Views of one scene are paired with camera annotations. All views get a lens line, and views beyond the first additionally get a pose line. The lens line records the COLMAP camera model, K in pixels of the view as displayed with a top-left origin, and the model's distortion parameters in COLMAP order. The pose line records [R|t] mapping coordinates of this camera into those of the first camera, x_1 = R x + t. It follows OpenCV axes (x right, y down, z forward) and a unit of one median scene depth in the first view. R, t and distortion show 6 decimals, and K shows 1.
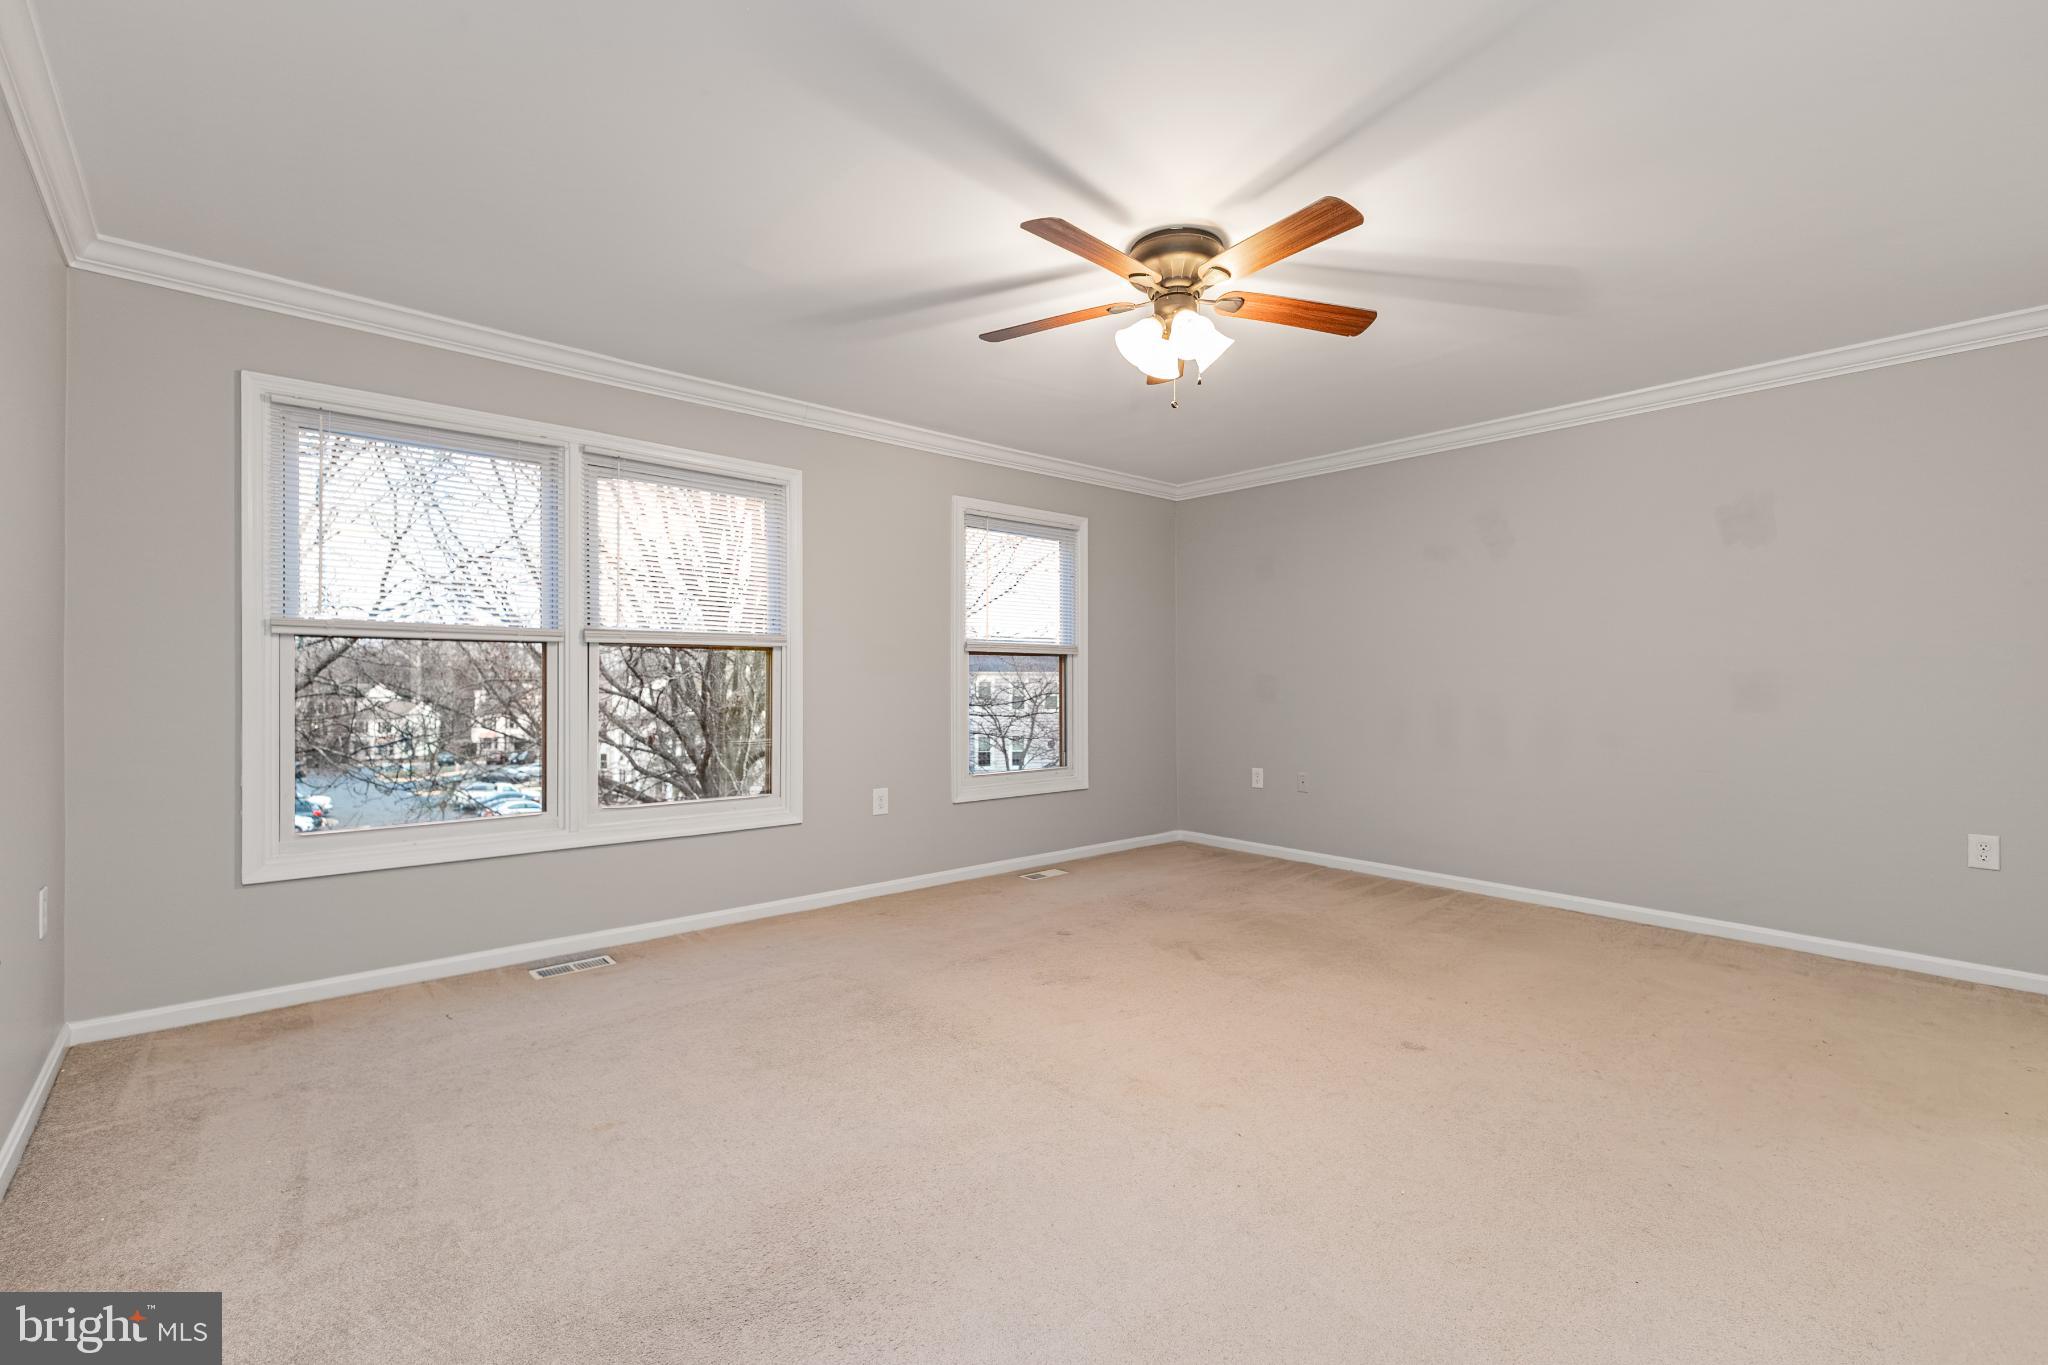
lens RADIAL K [[879.6, 0, 1029.7], [0, 879.6, 678.3], [0, 0, 1]] dist [0.018969, -0.005178]
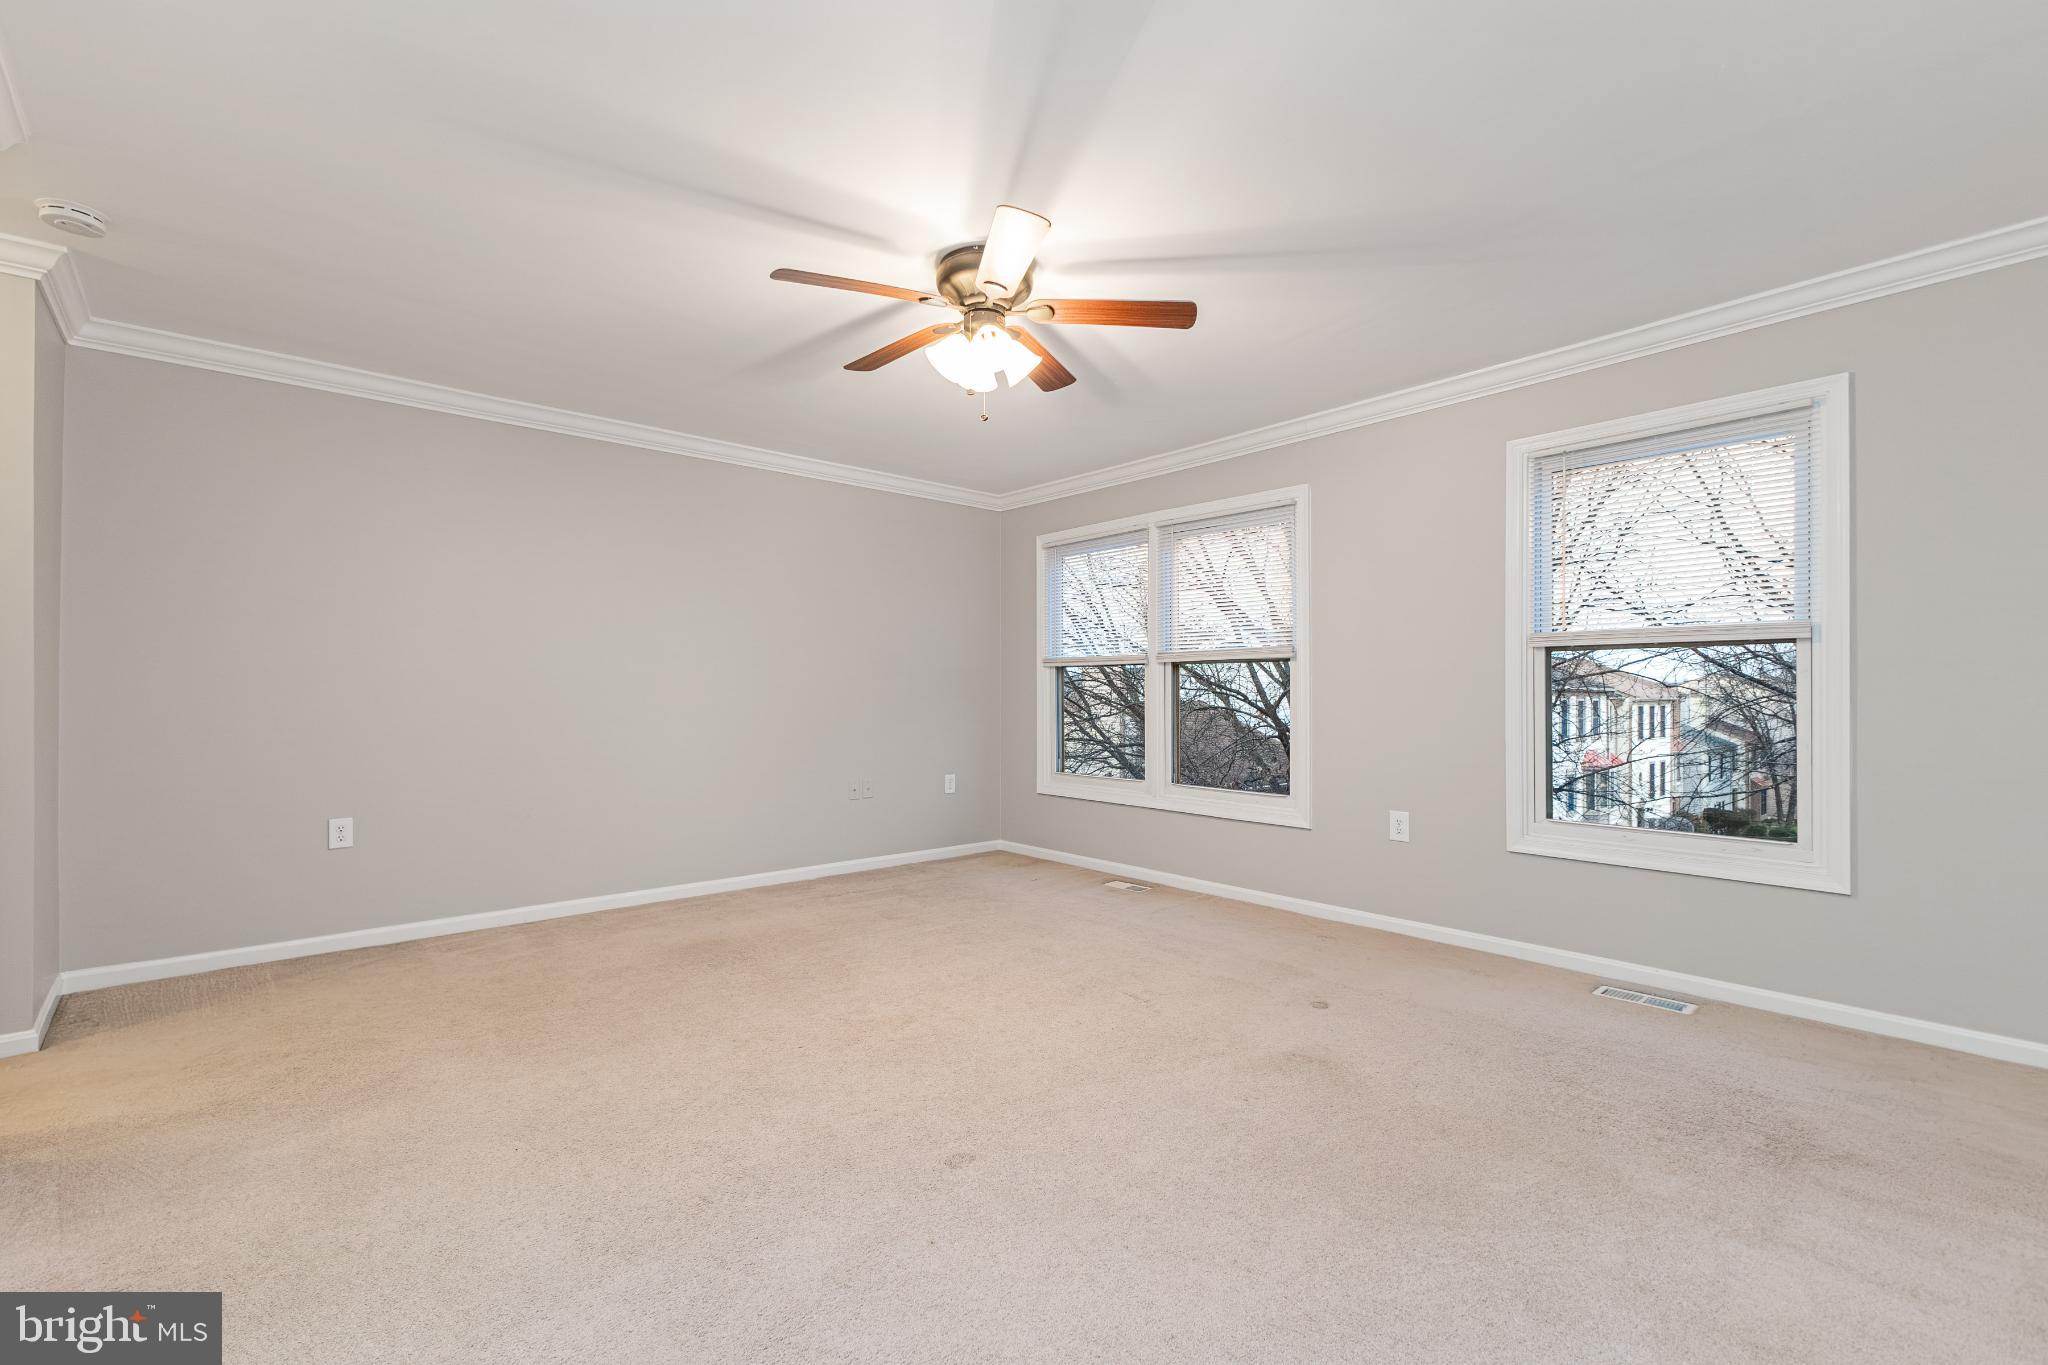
lens RADIAL K [[879.6, 0, 1029.7], [0, 879.6, 678.3], [0, 0, 1]] dist [0.018969, -0.005178]
pose [[0.017195, -0.016689, -0.999713, 0.759231], [0.008781, 0.999825, -0.016540, 0.004388], [0.999814, -0.008494, 0.017339, 0.661032]]
